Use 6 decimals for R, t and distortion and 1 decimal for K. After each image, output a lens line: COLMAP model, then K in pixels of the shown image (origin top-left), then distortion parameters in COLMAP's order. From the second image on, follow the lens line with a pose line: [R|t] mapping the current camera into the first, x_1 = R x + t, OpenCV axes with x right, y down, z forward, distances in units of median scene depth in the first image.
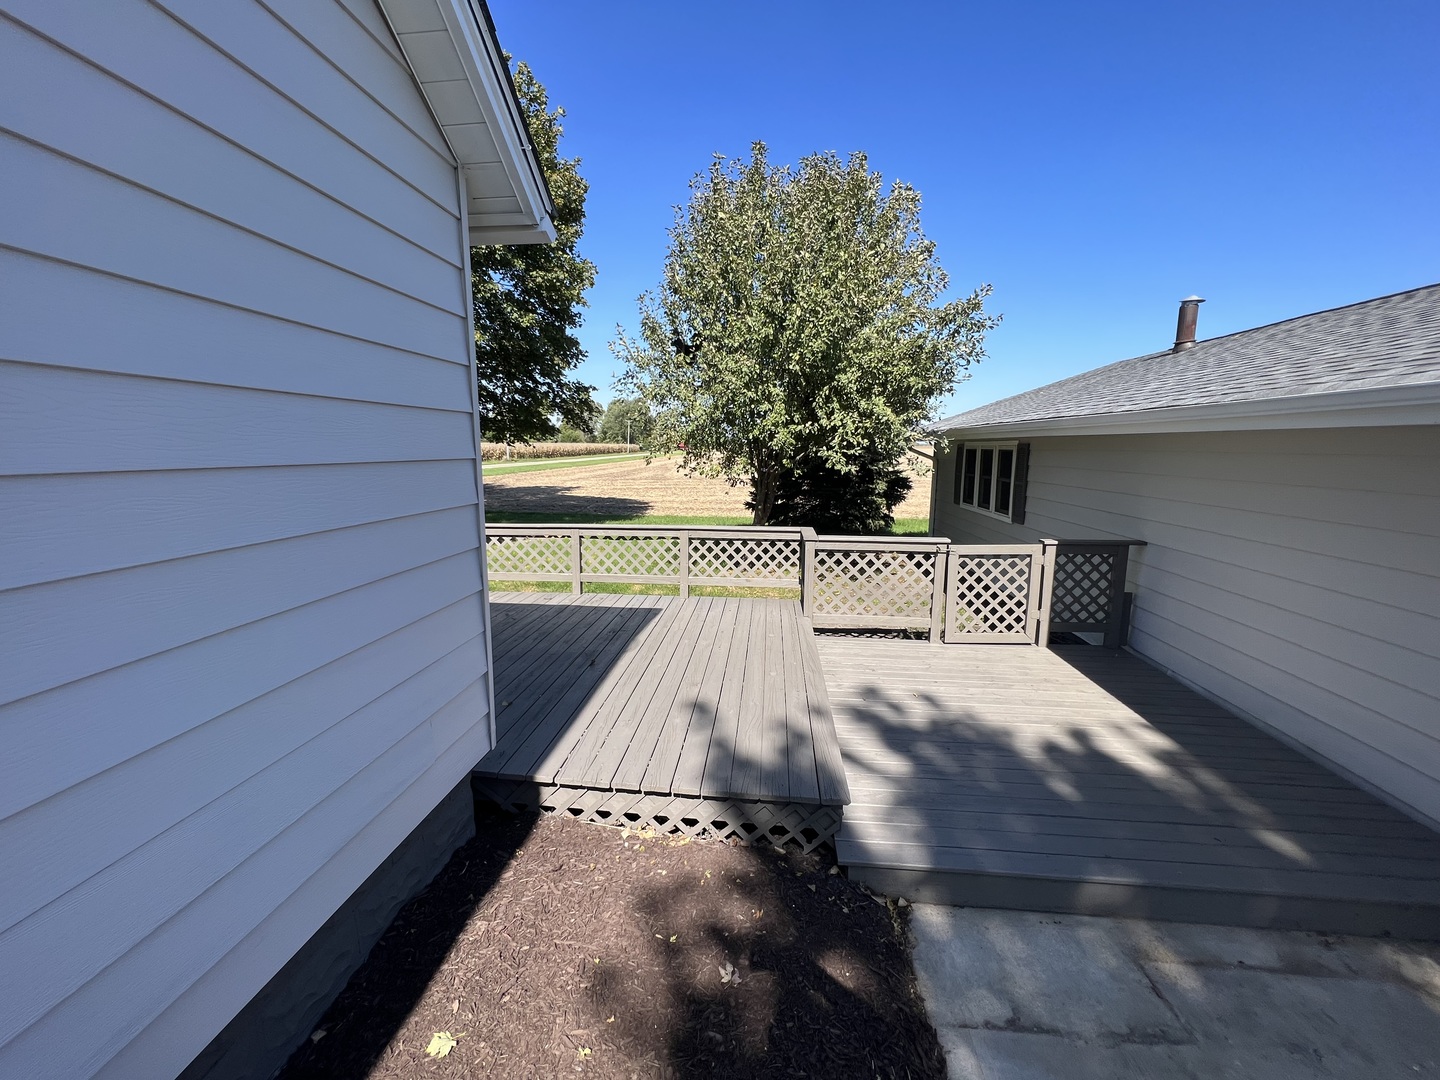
lens RADIAL K [[581.3, 0, 718.5], [0, 581.3, 539.4], [0, 0, 1]] dist [-0.001500, 0.000451]
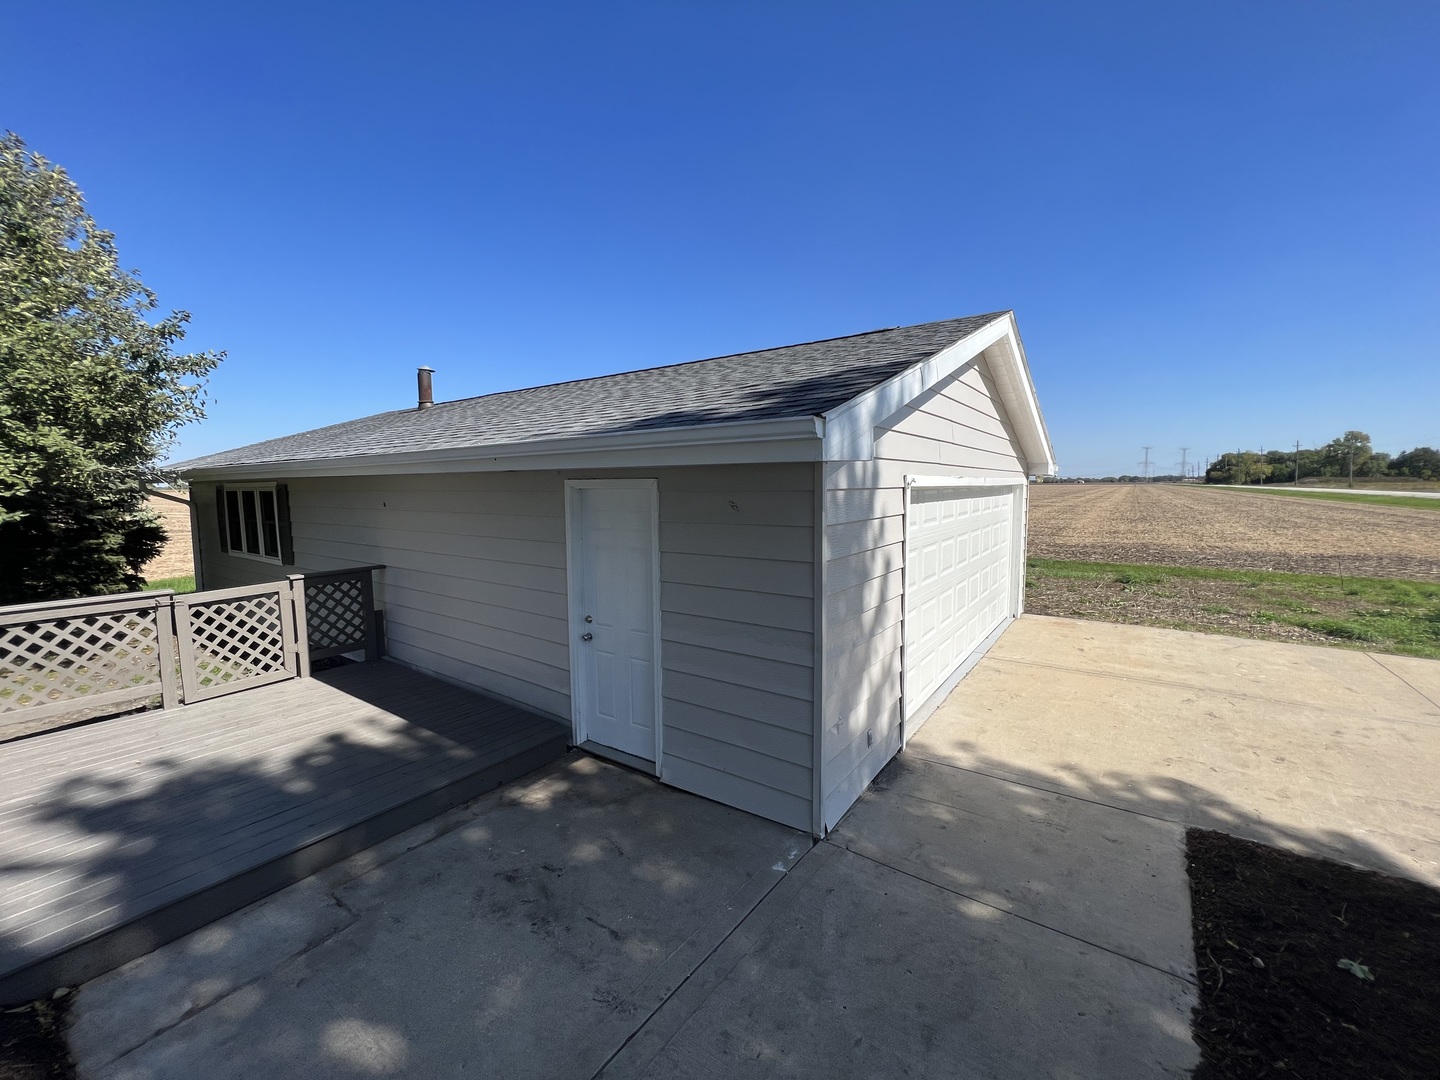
lens RADIAL K [[581.3, 0, 716.8], [0, 581.3, 540.1], [0, 0, 1]] dist [-0.001500, 0.000451]
pose [[0.509406, -0.087095, 0.856108, 0.060731], [0.145382, 0.989275, 0.014137, 0.033745], [-0.848157, 0.117261, 0.516604, -0.197449]]
